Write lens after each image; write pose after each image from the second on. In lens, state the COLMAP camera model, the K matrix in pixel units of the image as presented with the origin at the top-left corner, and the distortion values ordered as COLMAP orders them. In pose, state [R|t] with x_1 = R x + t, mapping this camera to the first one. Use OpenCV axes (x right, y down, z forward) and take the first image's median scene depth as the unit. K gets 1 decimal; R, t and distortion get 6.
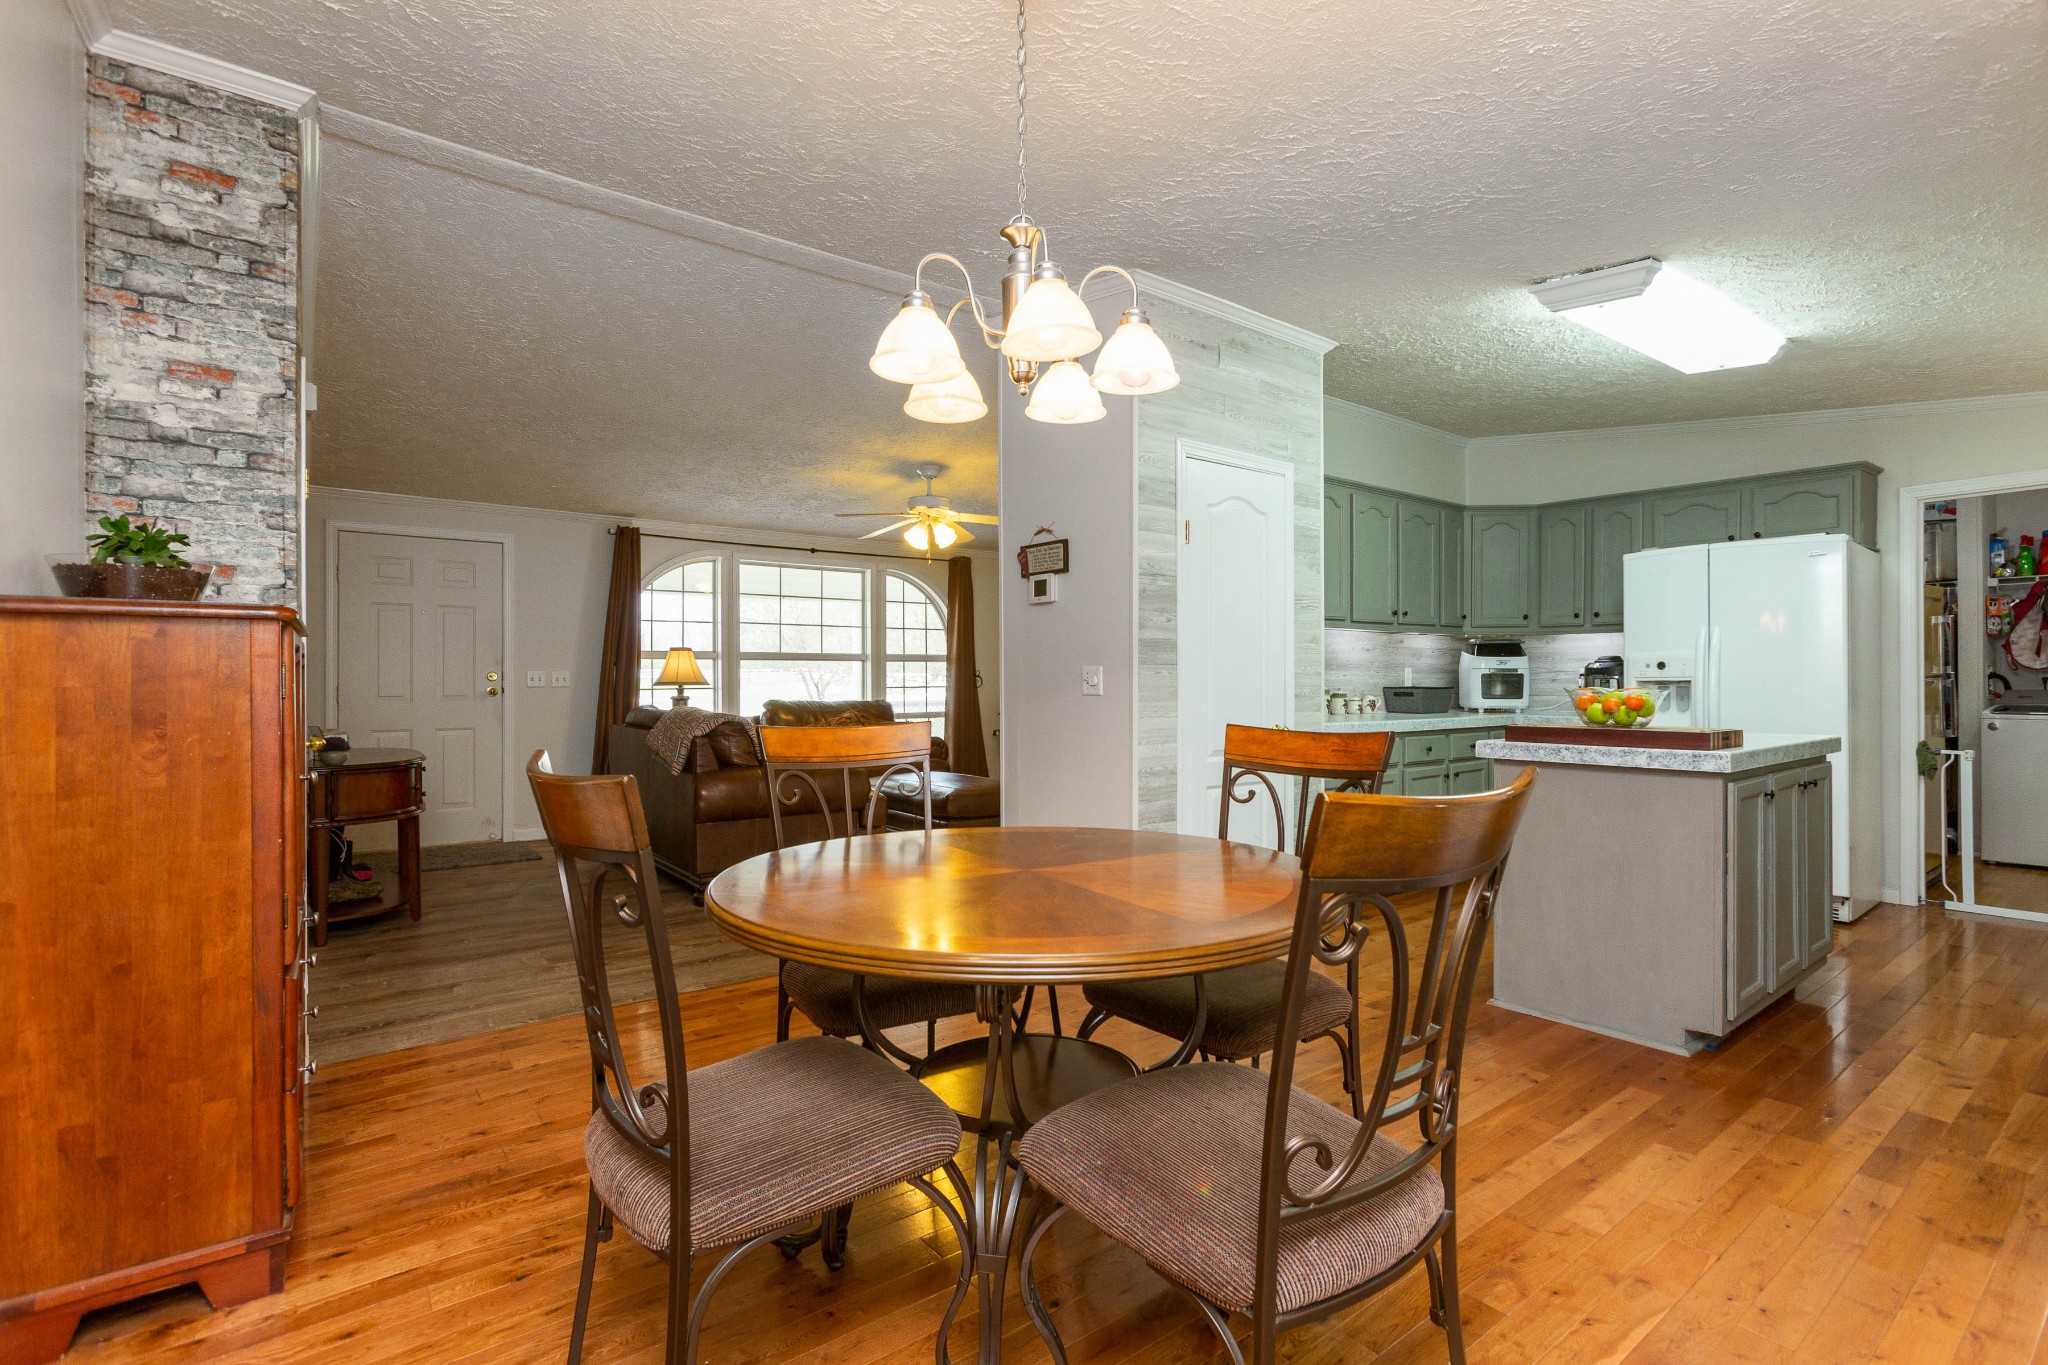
lens RADIAL K [[947.6, 0, 1029.6], [0, 947.6, 683.1], [0, 0, 1]] dist [-0.030824, 0.018100]
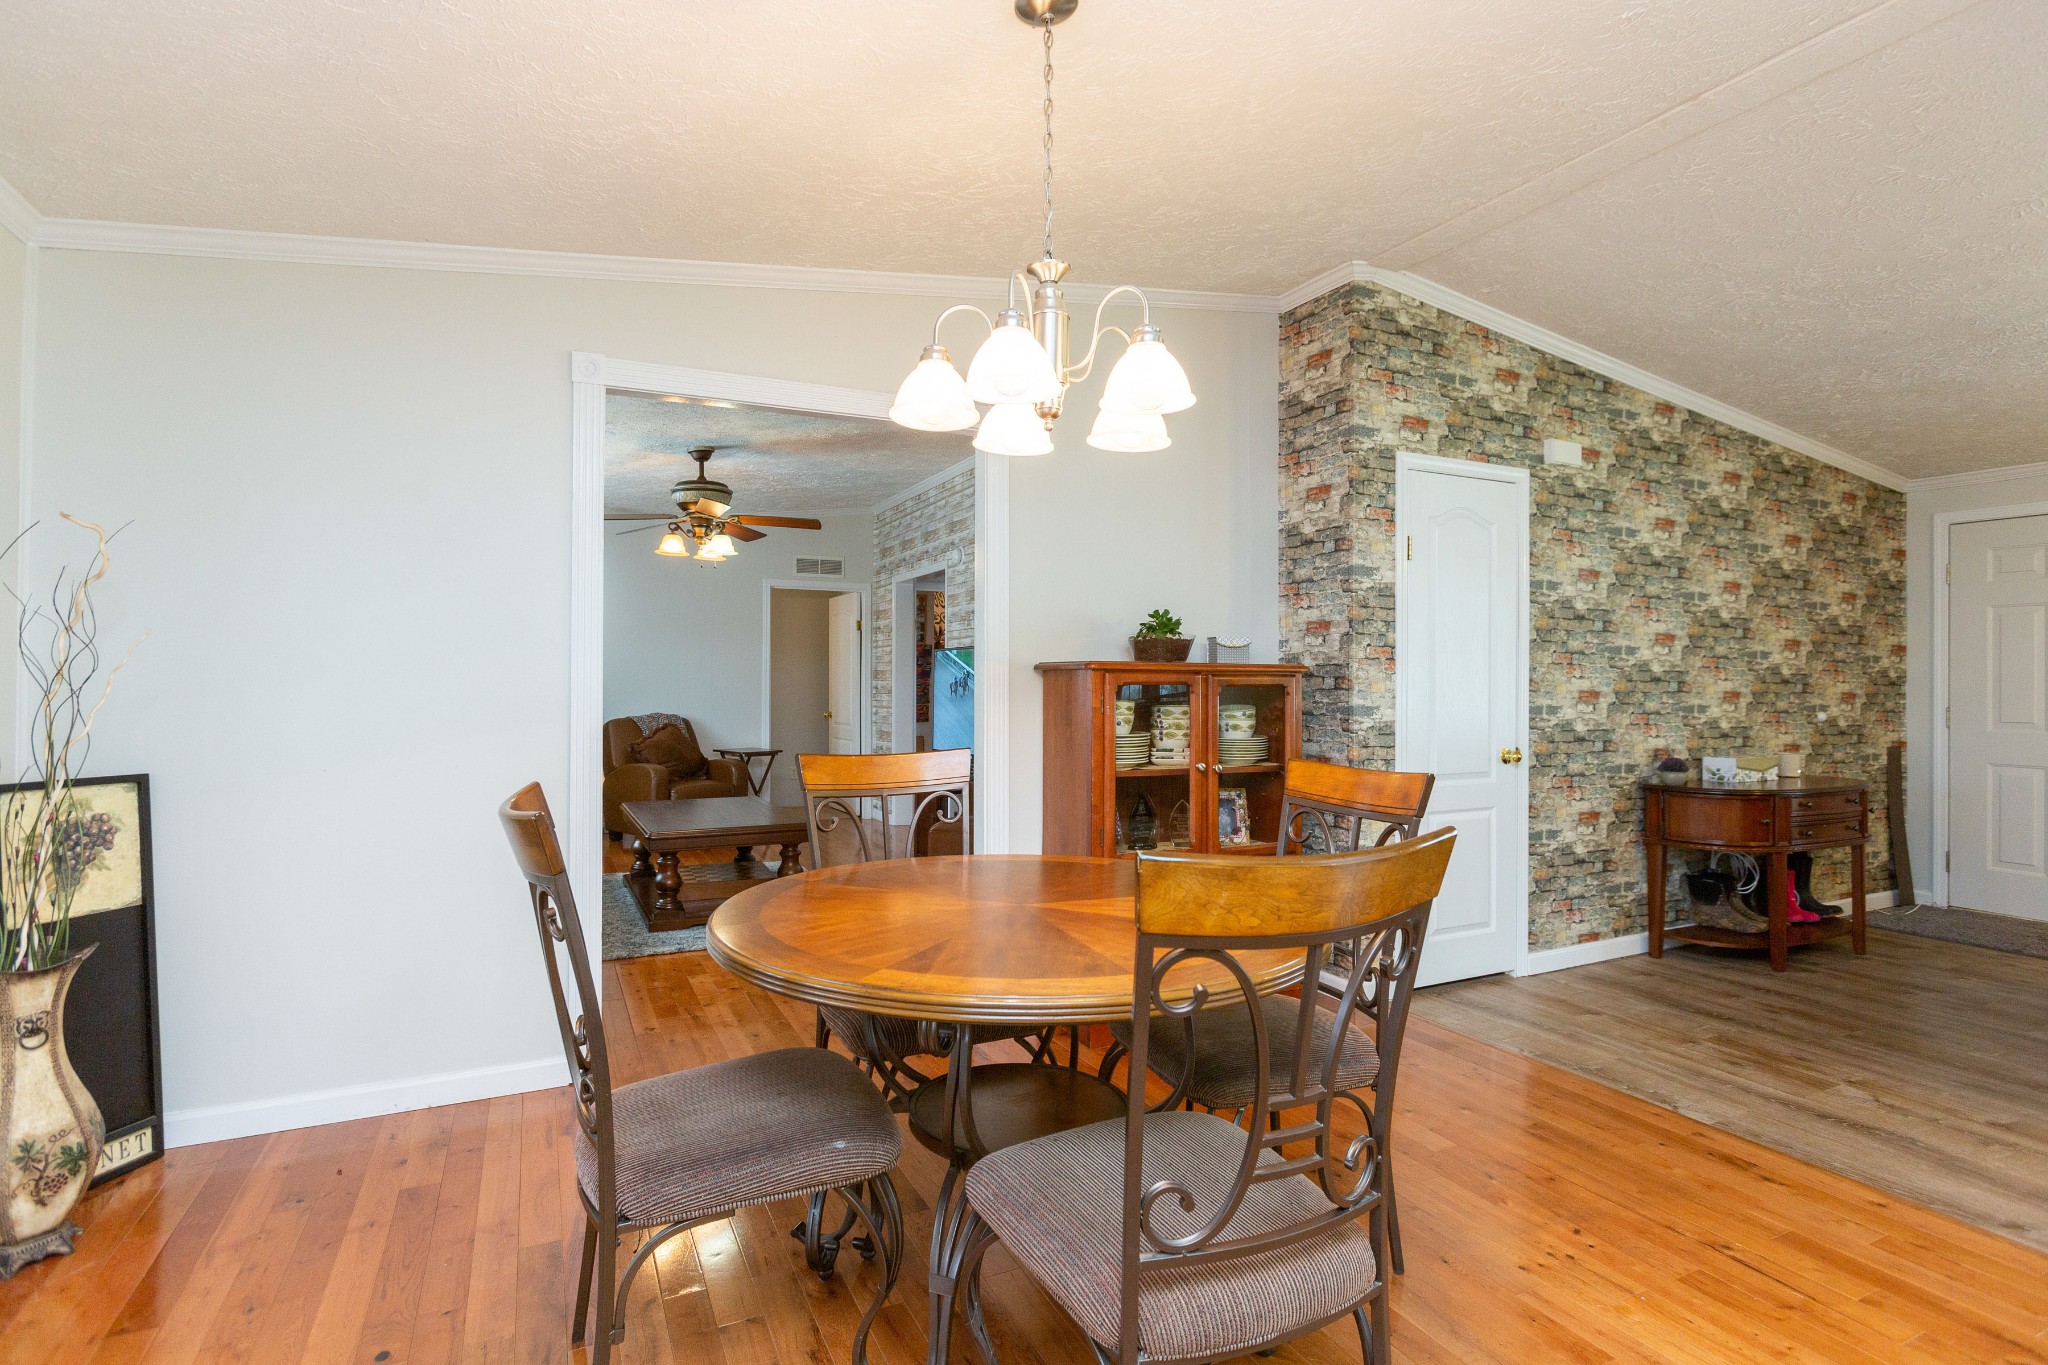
lens RADIAL K [[997.8, 0, 1031.0], [0, 997.8, 679.9], [0, 0, 1]] dist [-0.001574, 0.000408]
pose [[-0.196260, -0.004345, -0.980542, 0.329158], [-0.011098, 0.999936, -0.002209, -0.012007], [0.980489, 0.010449, -0.196296, 0.383400]]
